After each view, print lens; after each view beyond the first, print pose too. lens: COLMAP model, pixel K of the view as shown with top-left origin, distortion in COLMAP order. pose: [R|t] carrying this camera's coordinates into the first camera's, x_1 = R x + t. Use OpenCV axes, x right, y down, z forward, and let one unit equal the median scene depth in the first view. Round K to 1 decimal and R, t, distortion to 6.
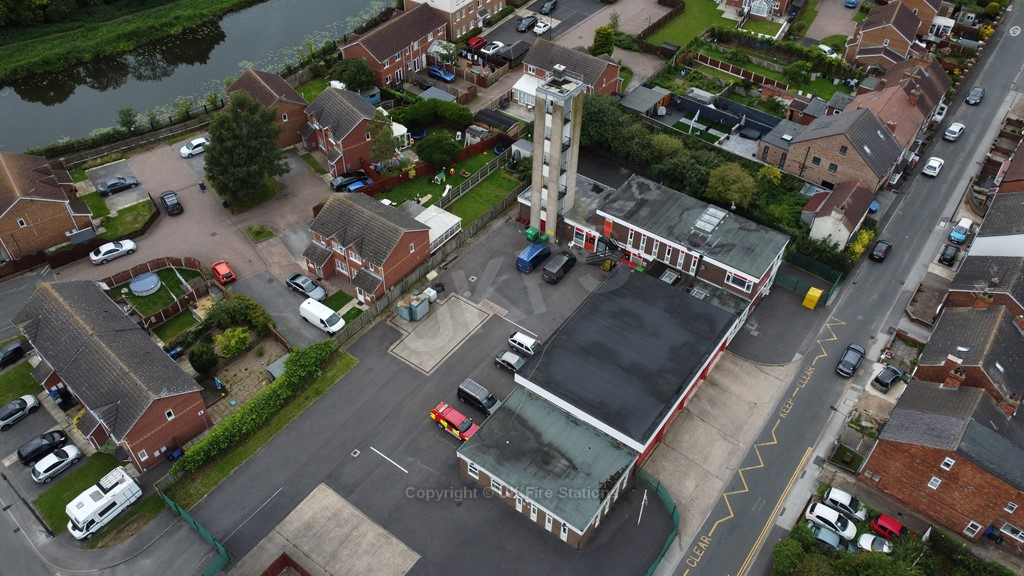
lens RADIAL K [[774.3, 0, 512.0], [0, 774.3, 288.0], [0, 0, 1]] dist [0.005910, -0.008951]
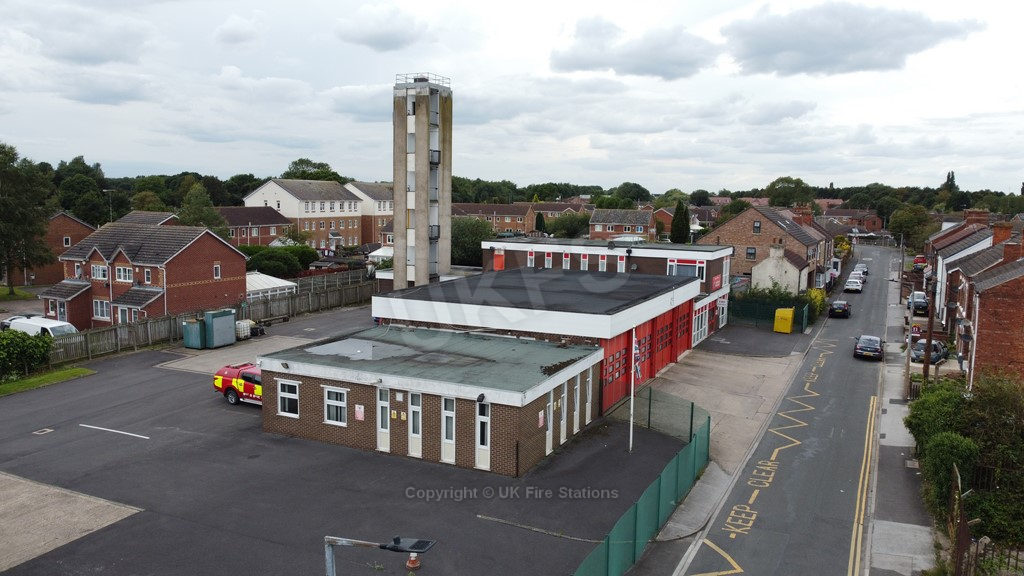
lens RADIAL K [[774.3, 0, 512.0], [0, 774.3, 288.0], [0, 0, 1]] dist [0.005910, -0.008951]
pose [[0.983500, -0.018766, 0.179930, 0.002135], [0.121951, 0.803417, -0.582794, 0.374107], [-0.133622, 0.595121, 0.792450, 0.420863]]
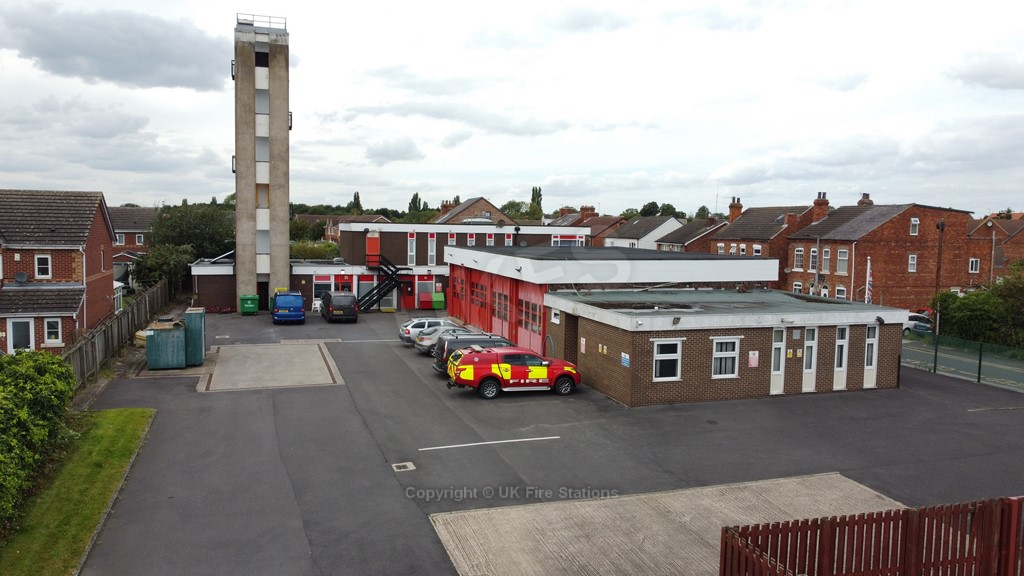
lens RADIAL K [[774.3, 0, 512.0], [0, 774.3, 288.0], [0, 0, 1]] dist [0.005910, -0.008951]
pose [[0.581400, -0.067789, 0.810789, -0.343478], [0.552565, 0.764349, -0.332327, 0.231719], [-0.597198, 0.641229, 0.481850, 0.630830]]
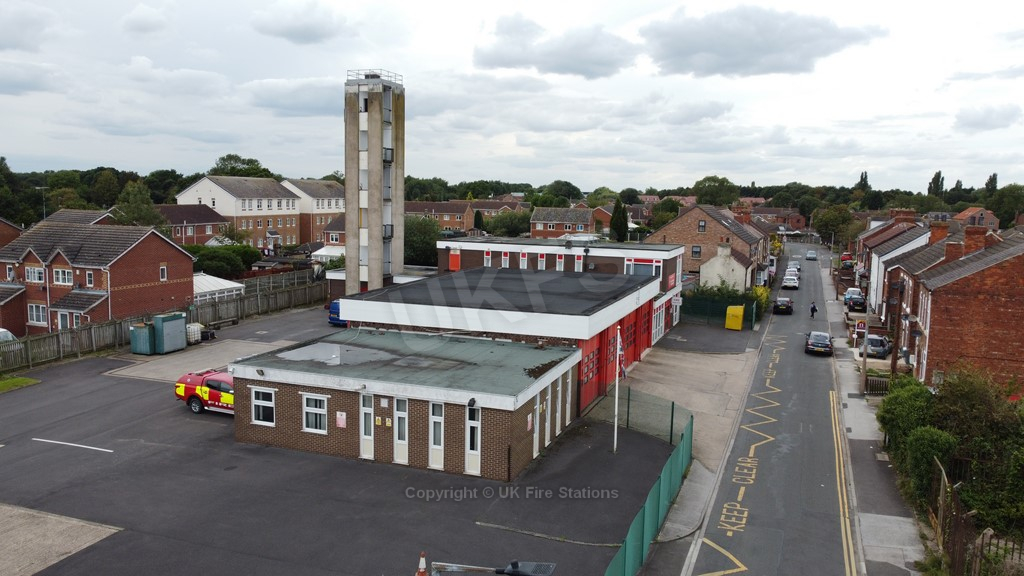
lens RADIAL K [[774.3, 0, 512.0], [0, 774.3, 288.0], [0, 0, 1]] dist [0.005910, -0.008951]
pose [[0.962707, -0.026626, 0.269232, -0.022402], [0.180576, 0.804276, -0.566155, 0.366347], [-0.201463, 0.593659, 0.779091, 0.426656]]
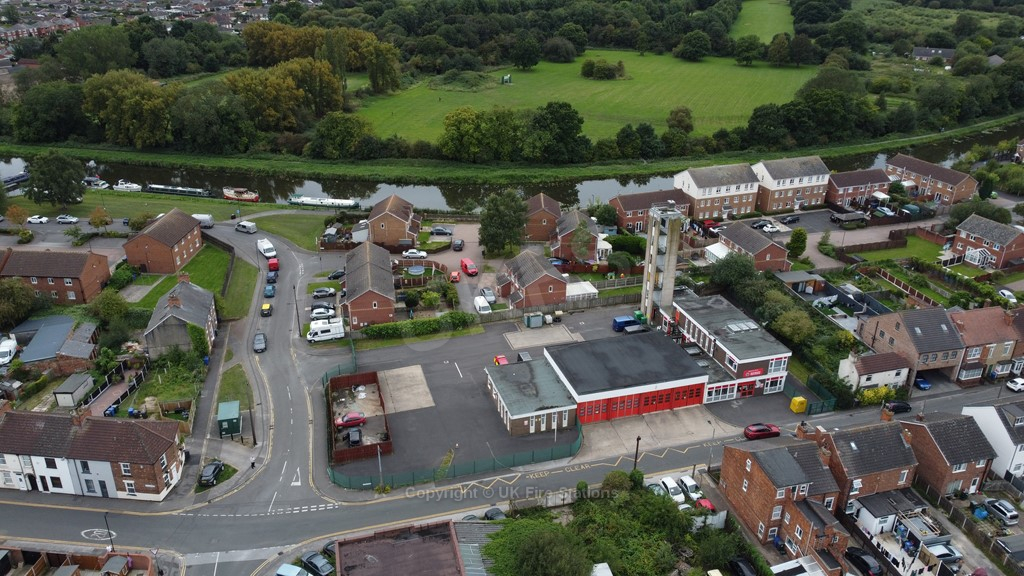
lens RADIAL K [[774.3, 0, 512.0], [0, 774.3, 288.0], [0, 0, 1]] dist [0.005910, -0.008951]
pose [[0.798679, 0.248205, -0.548185, 0.640545], [-0.413696, 0.888027, -0.200657, 0.281999], [0.436999, 0.387043, 0.811930, -0.291949]]
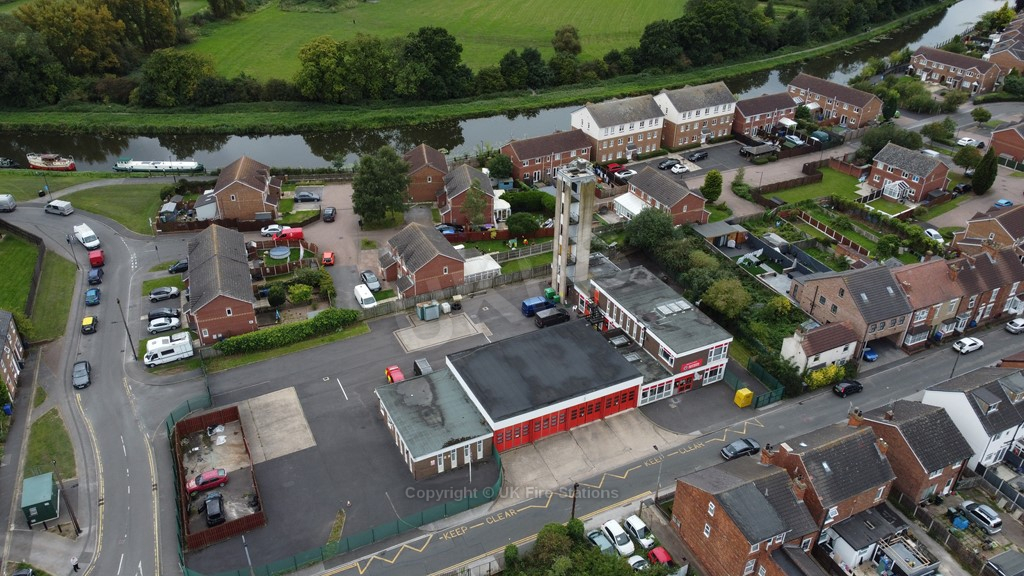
lens RADIAL K [[774.3, 0, 512.0], [0, 774.3, 288.0], [0, 0, 1]] dist [0.005910, -0.008951]
pose [[0.887243, 0.236814, -0.395878, 0.479863], [-0.318279, 0.935447, -0.153743, 0.136757], [0.333915, 0.262407, 0.905342, -0.137754]]
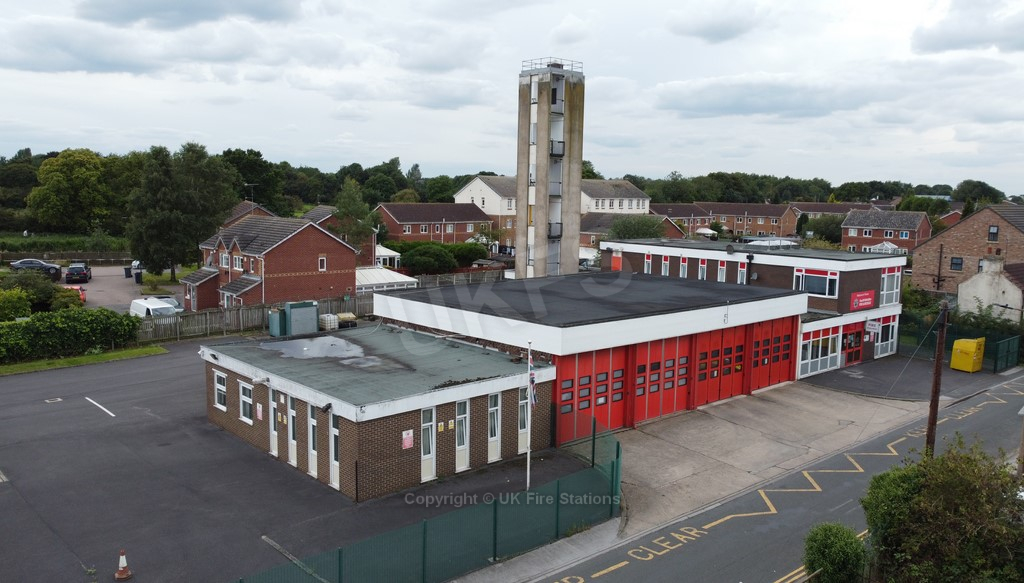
lens RADIAL K [[818.0, 0, 521.1], [0, 818.0, 284.9], [0, 0, 1]] dist [0.007209, -0.003793]
pose [[0.980369, 0.028499, -0.195101, 0.180431], [-0.140091, 0.796983, -0.587531, 0.354235], [0.138748, 0.603330, 0.785329, 0.447516]]
